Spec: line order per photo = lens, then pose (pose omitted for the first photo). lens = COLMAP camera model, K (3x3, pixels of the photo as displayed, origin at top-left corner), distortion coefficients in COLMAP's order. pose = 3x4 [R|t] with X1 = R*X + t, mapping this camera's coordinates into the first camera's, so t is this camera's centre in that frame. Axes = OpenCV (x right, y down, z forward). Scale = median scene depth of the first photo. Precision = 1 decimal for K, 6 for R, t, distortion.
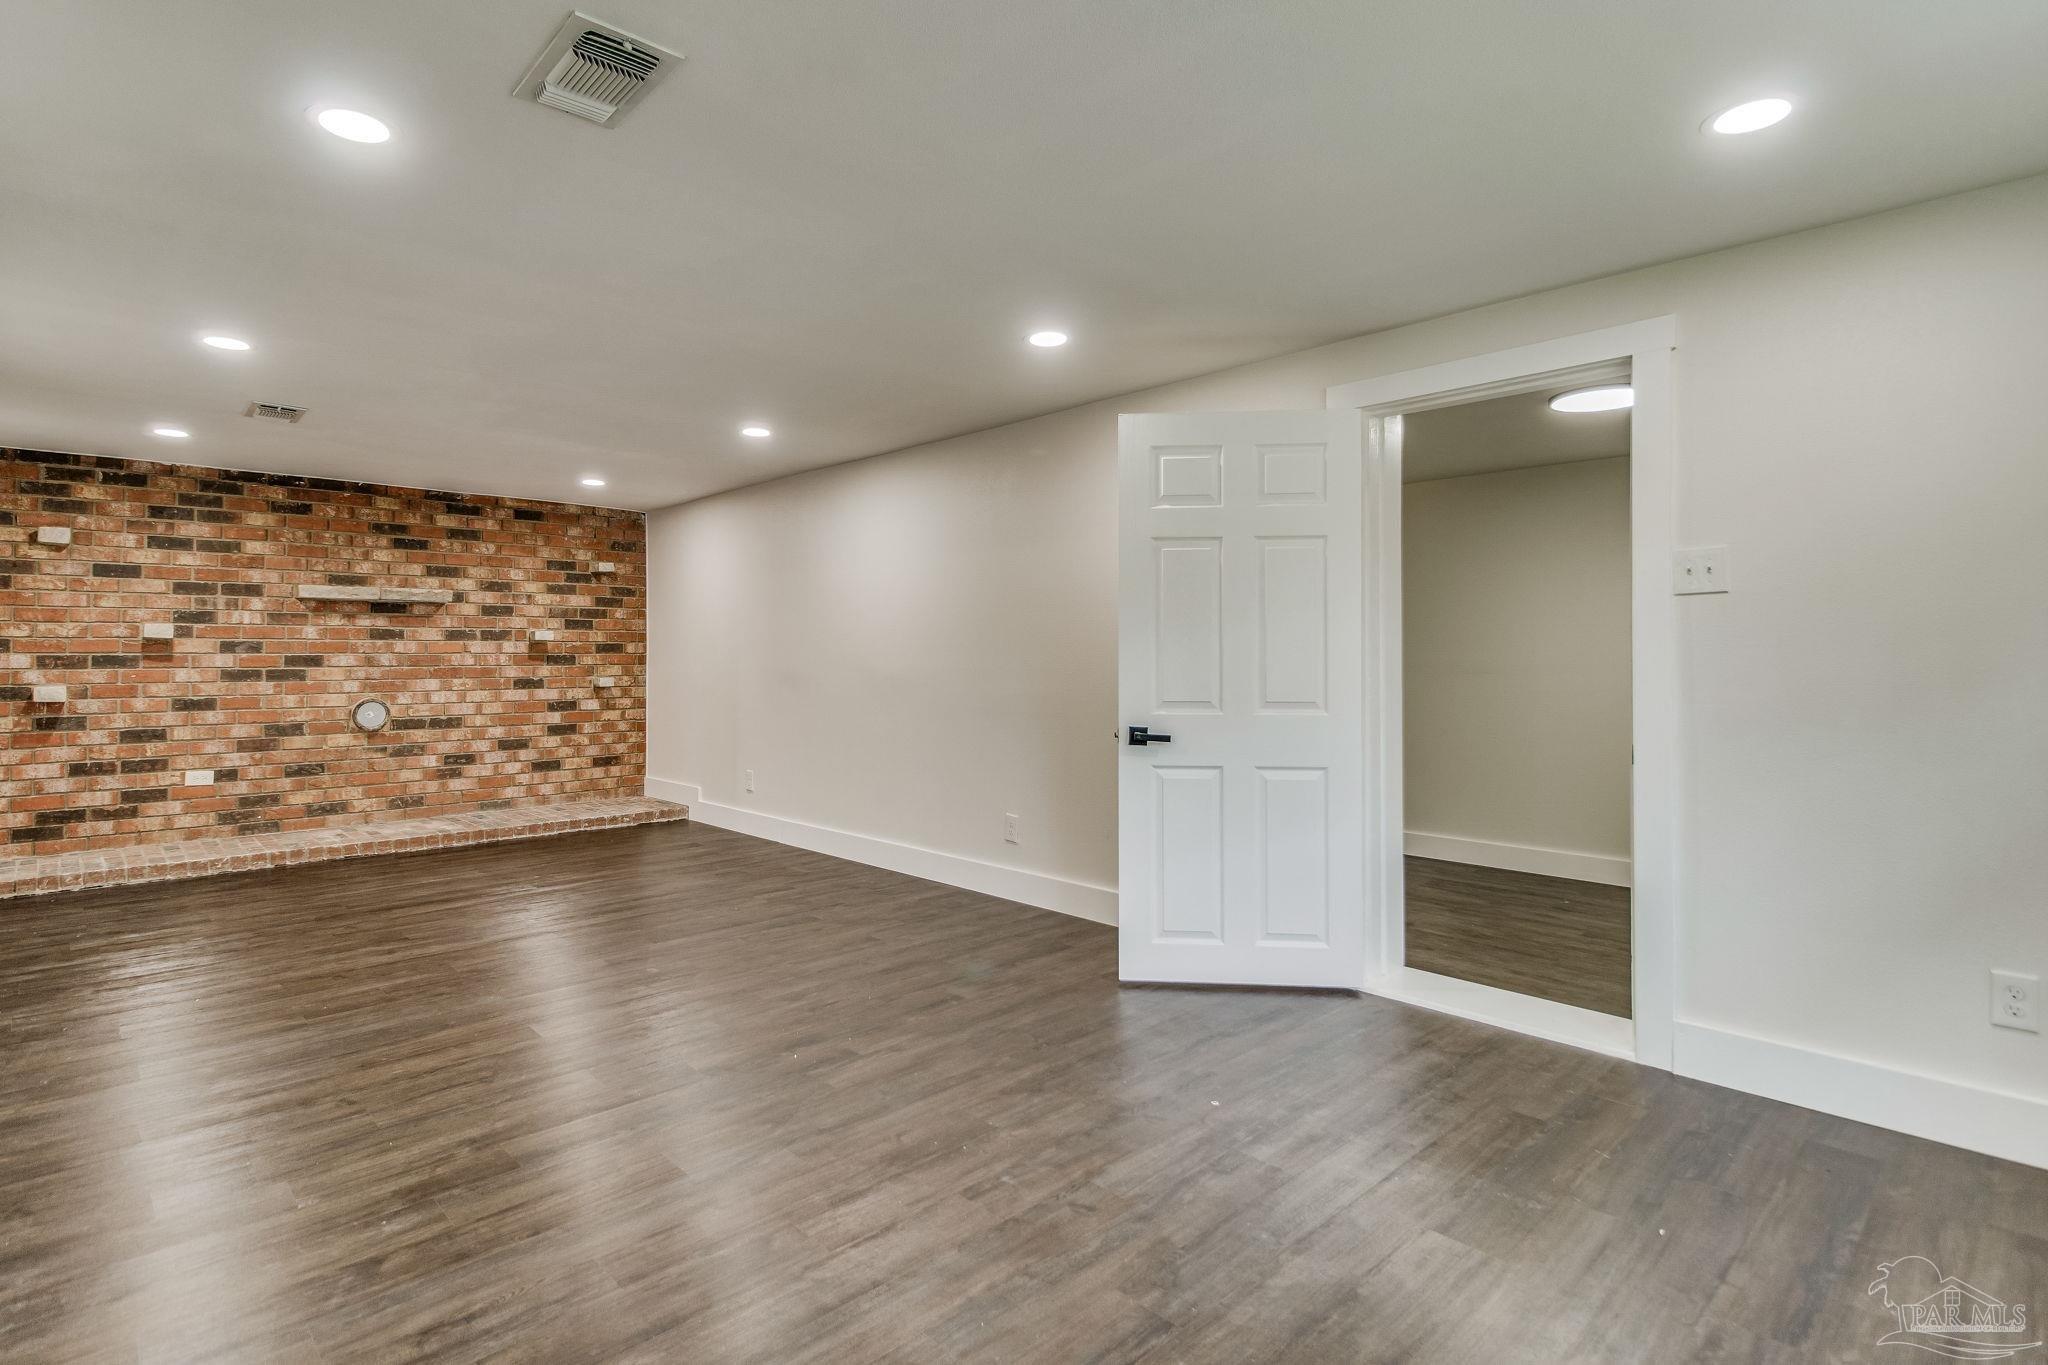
lens RADIAL K [[996.3, 0, 1024.5], [0, 996.3, 663.3], [0, 0, 1]] dist [0.012155, -0.010230]
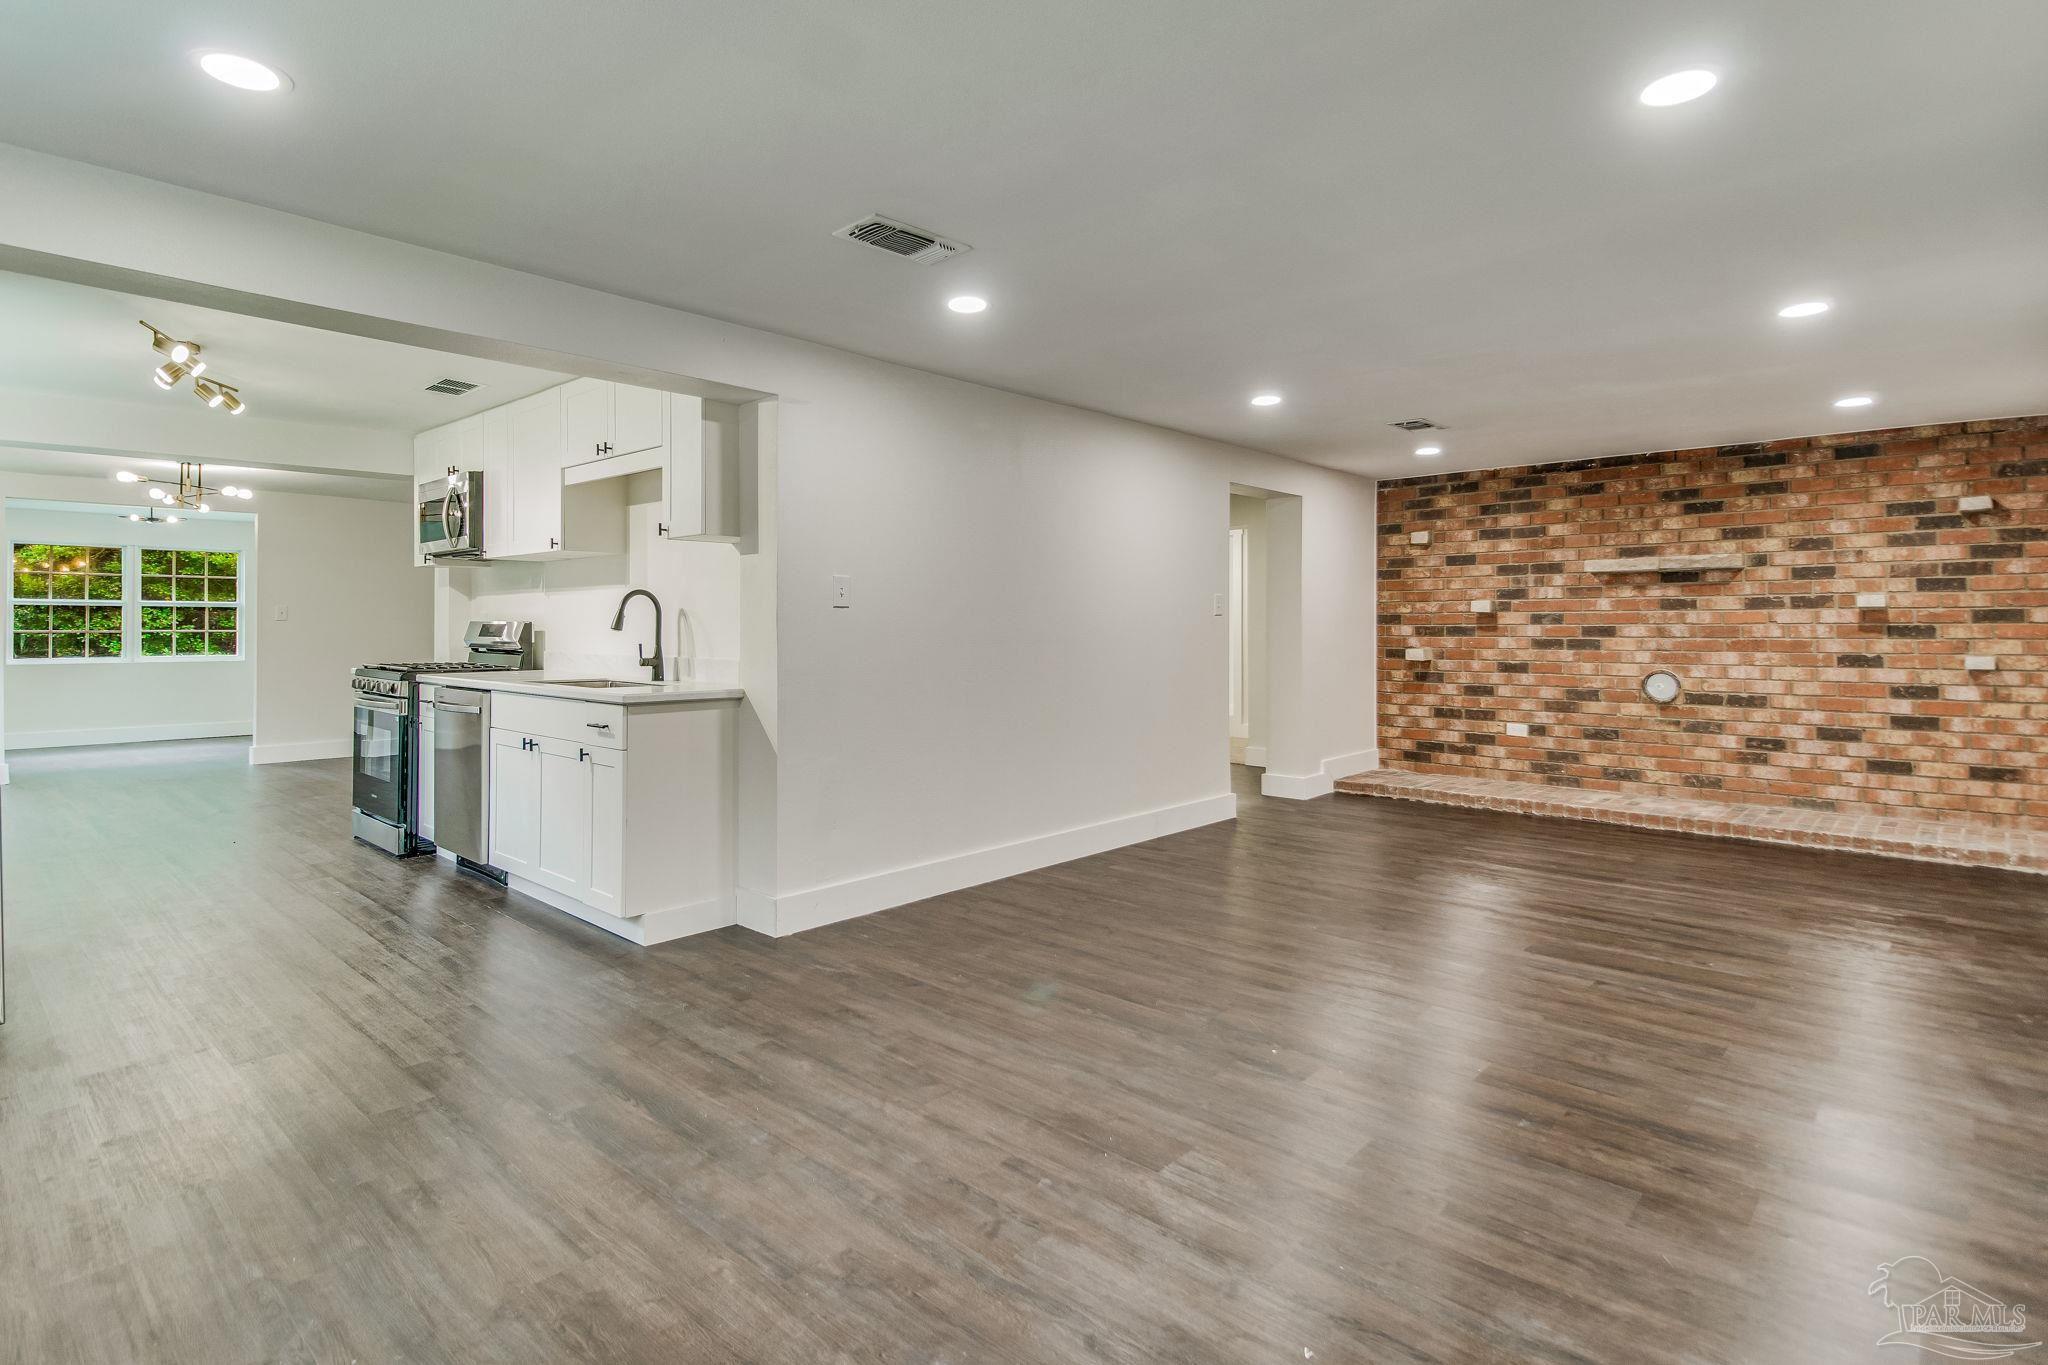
lens RADIAL K [[996.3, 0, 990.2], [0, 996.3, 632.8], [0, 0, 1]] dist [0.012155, -0.010230]
pose [[0.062035, 0.006488, -0.998053, 0.299707], [-0.006719, 0.999959, 0.006083, -0.002893], [0.998051, 0.006328, 0.062076, 0.288711]]
